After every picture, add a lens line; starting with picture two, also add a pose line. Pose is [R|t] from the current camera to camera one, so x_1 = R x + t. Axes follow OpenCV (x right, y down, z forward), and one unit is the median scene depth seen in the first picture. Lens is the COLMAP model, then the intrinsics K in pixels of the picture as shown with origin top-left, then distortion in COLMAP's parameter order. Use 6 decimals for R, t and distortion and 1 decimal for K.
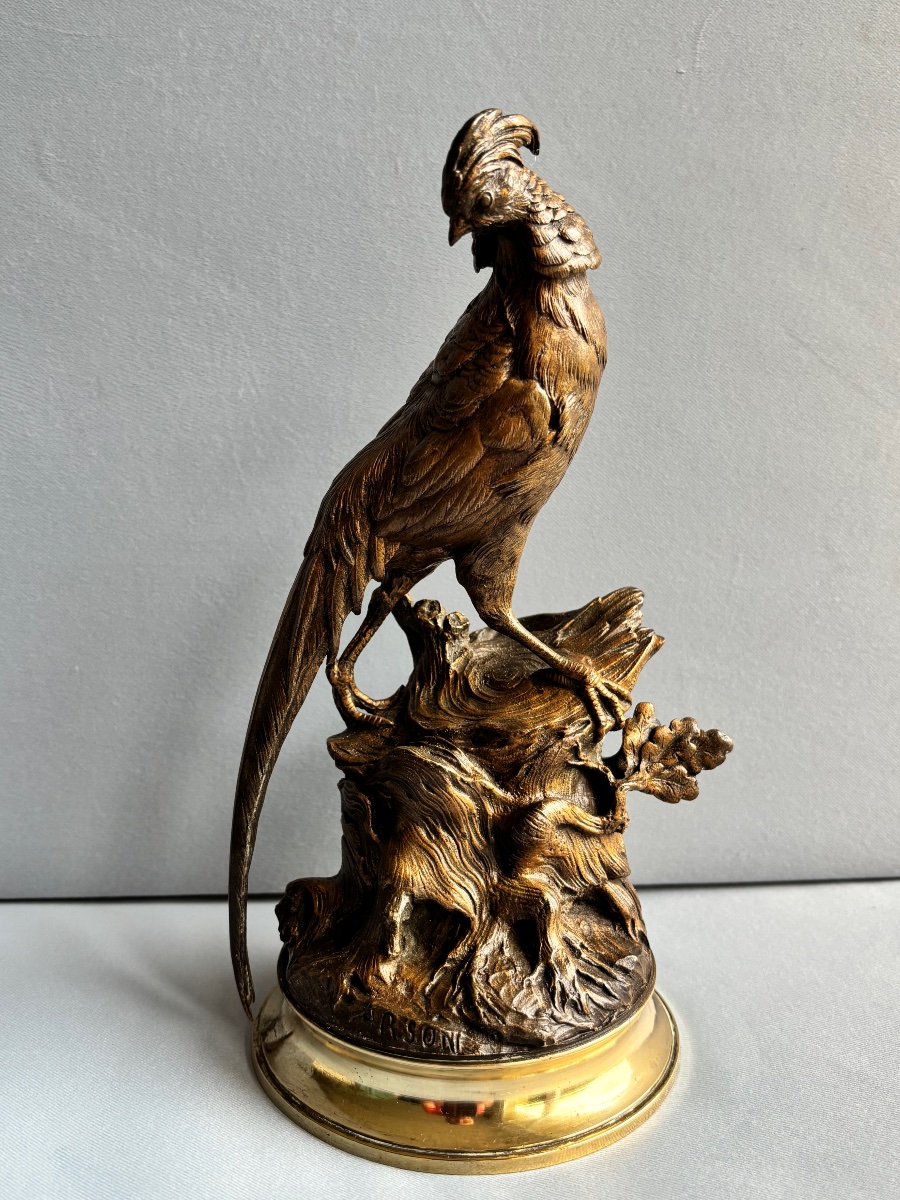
lens RADIAL K [[1345.7, 0, 443.8], [0, 1345.7, 606.7], [0, 0, 1]] dist [0.012513, 0.000000]
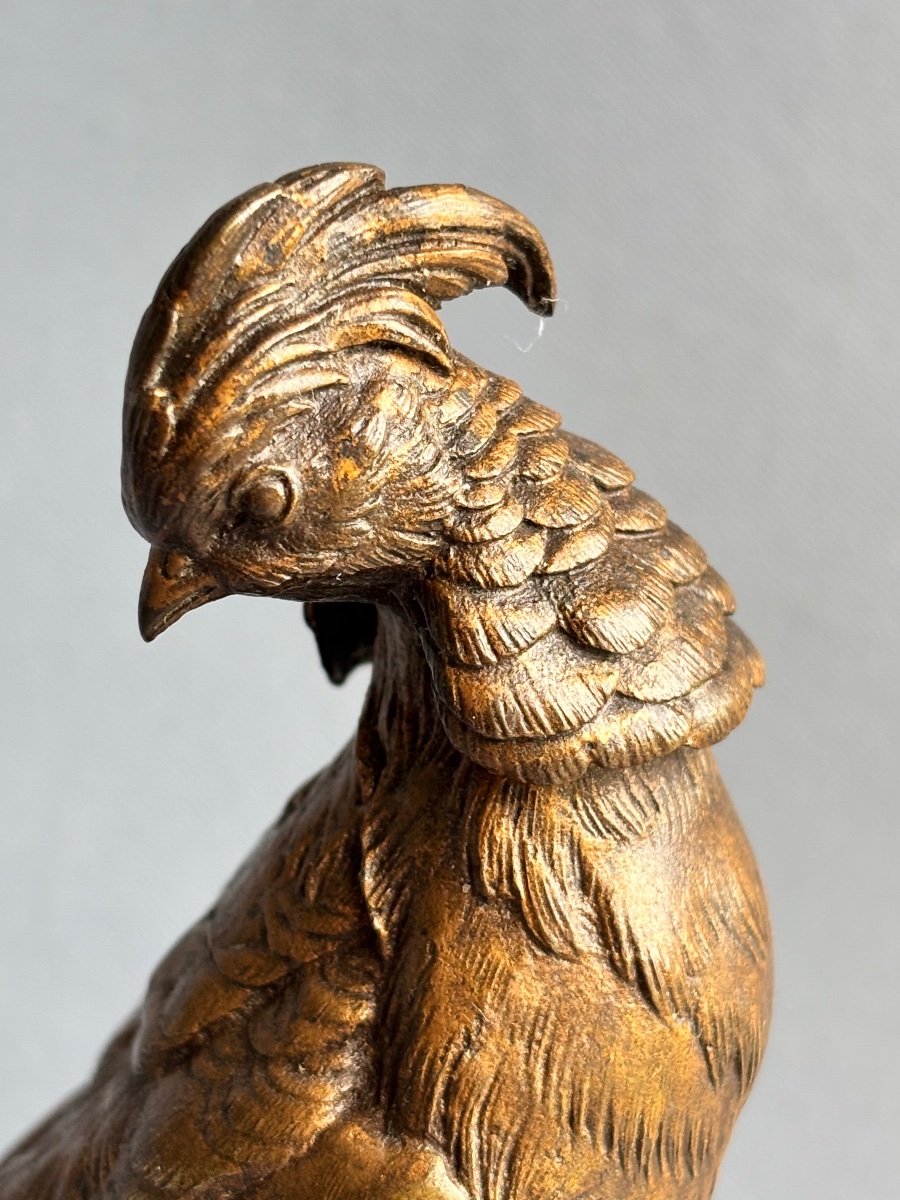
lens RADIAL K [[2882.4, 0, 438.2], [0, 2882.4, 605.4], [0, 0, 1]] dist [0.302250, 0.000000]
pose [[0.976942, 0.096276, -0.190566, 0.168263], [-0.116088, 0.988621, -0.095665, -0.218517], [0.179188, 0.115581, 0.977002, 0.423845]]
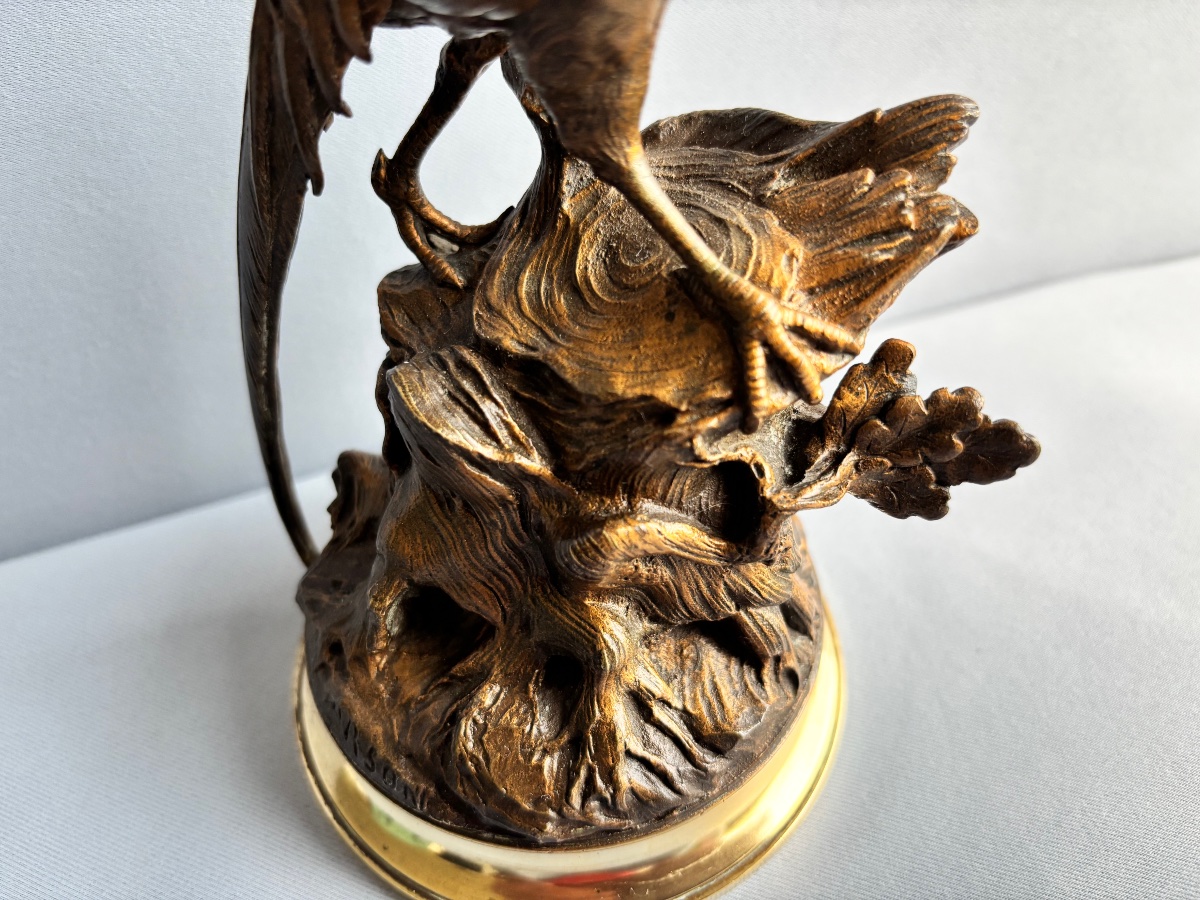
lens RADIAL K [[963.2, 0, 589.9], [0, 963.2, 454.4], [0, 0, 1]] dist [0.006940, -0.000439]
pose [[0.917406, 0.275385, -0.287279, 0.182963], [-0.063168, 0.813512, 0.578107, -0.120297], [0.392906, -0.512212, 0.763717, 0.732821]]
